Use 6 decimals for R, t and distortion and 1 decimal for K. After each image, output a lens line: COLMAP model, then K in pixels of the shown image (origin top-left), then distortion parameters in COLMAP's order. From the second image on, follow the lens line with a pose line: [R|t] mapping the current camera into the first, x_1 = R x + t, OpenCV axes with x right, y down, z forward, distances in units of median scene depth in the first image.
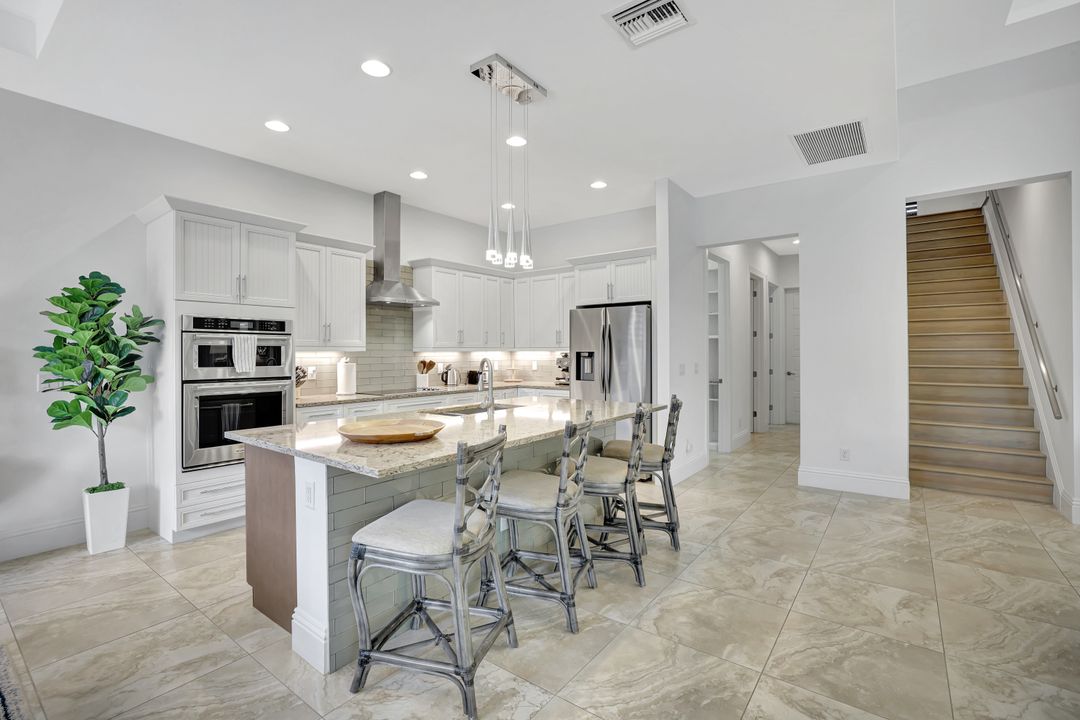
lens RADIAL K [[494.7, 0, 536.1], [0, 494.7, 352.9], [0, 0, 1]] dist [-0.005043, -0.000397]
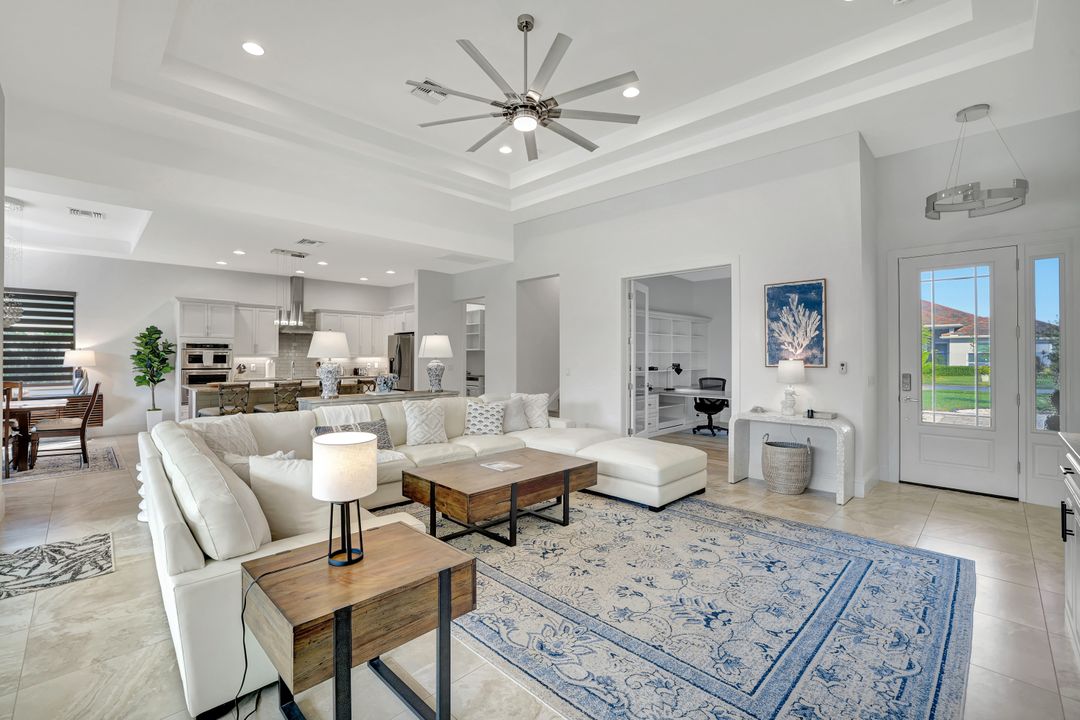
lens RADIAL K [[471.0, 0, 535.4], [0, 471.0, 349.1], [0, 0, 1]] dist [-0.030809, 0.008030]
pose [[0.987065, 0.003017, -0.160290, 1.380310], [-0.006085, 0.999807, -0.018653, -0.009796], [0.160203, 0.019387, 0.986894, -1.000970]]
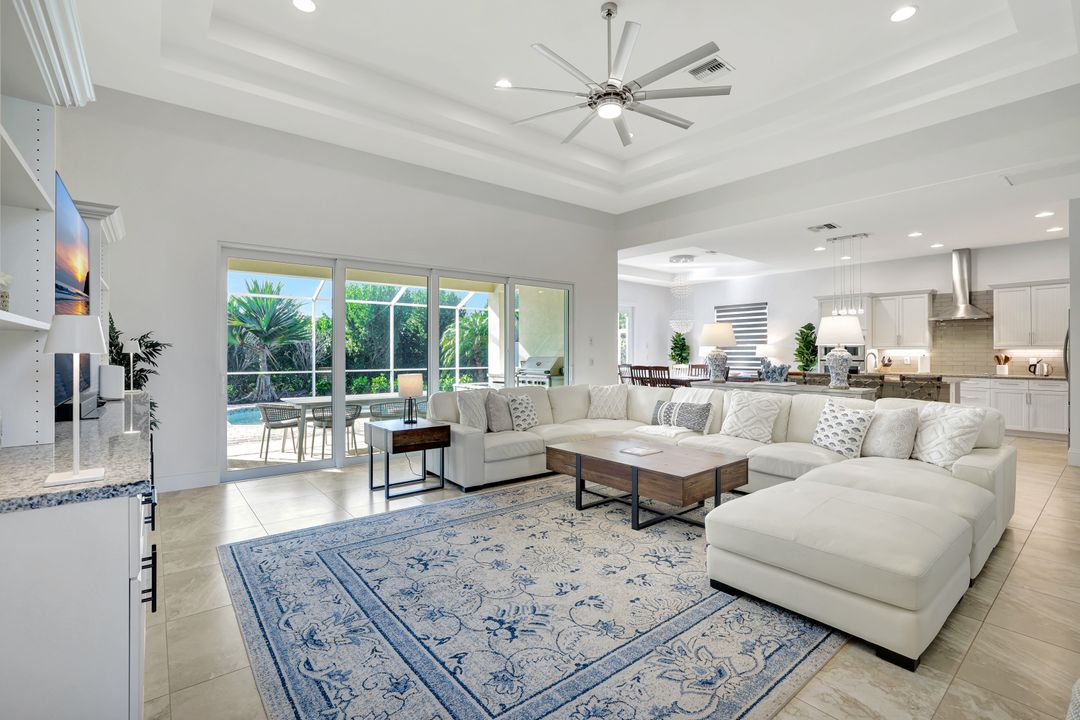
lens RADIAL K [[471.0, 0, 534.9], [0, 471.0, 359.0], [0, 0, 1]] dist [-0.030809, 0.008030]
pose [[-0.253281, 0.017589, -0.967233, 2.223166], [0.000575, 0.999837, 0.018032, 0.002922], [0.967393, 0.004011, -0.253250, 0.073475]]
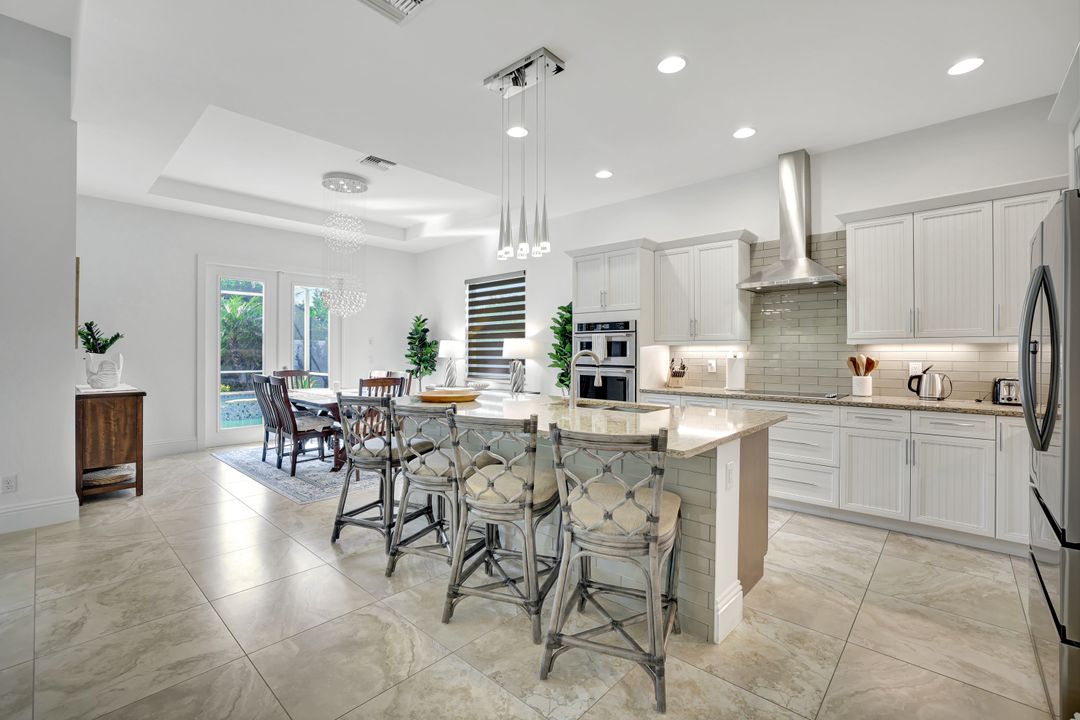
lens RADIAL K [[471.0, 0, 534.5], [0, 471.0, 357.9], [0, 0, 1]] dist [-0.030809, 0.008030]
pose [[-0.098491, 0.018433, -0.994967, 0.772770], [0.000114, 0.999829, 0.018512, 0.007340], [0.995138, 0.001710, -0.098476, 0.970571]]
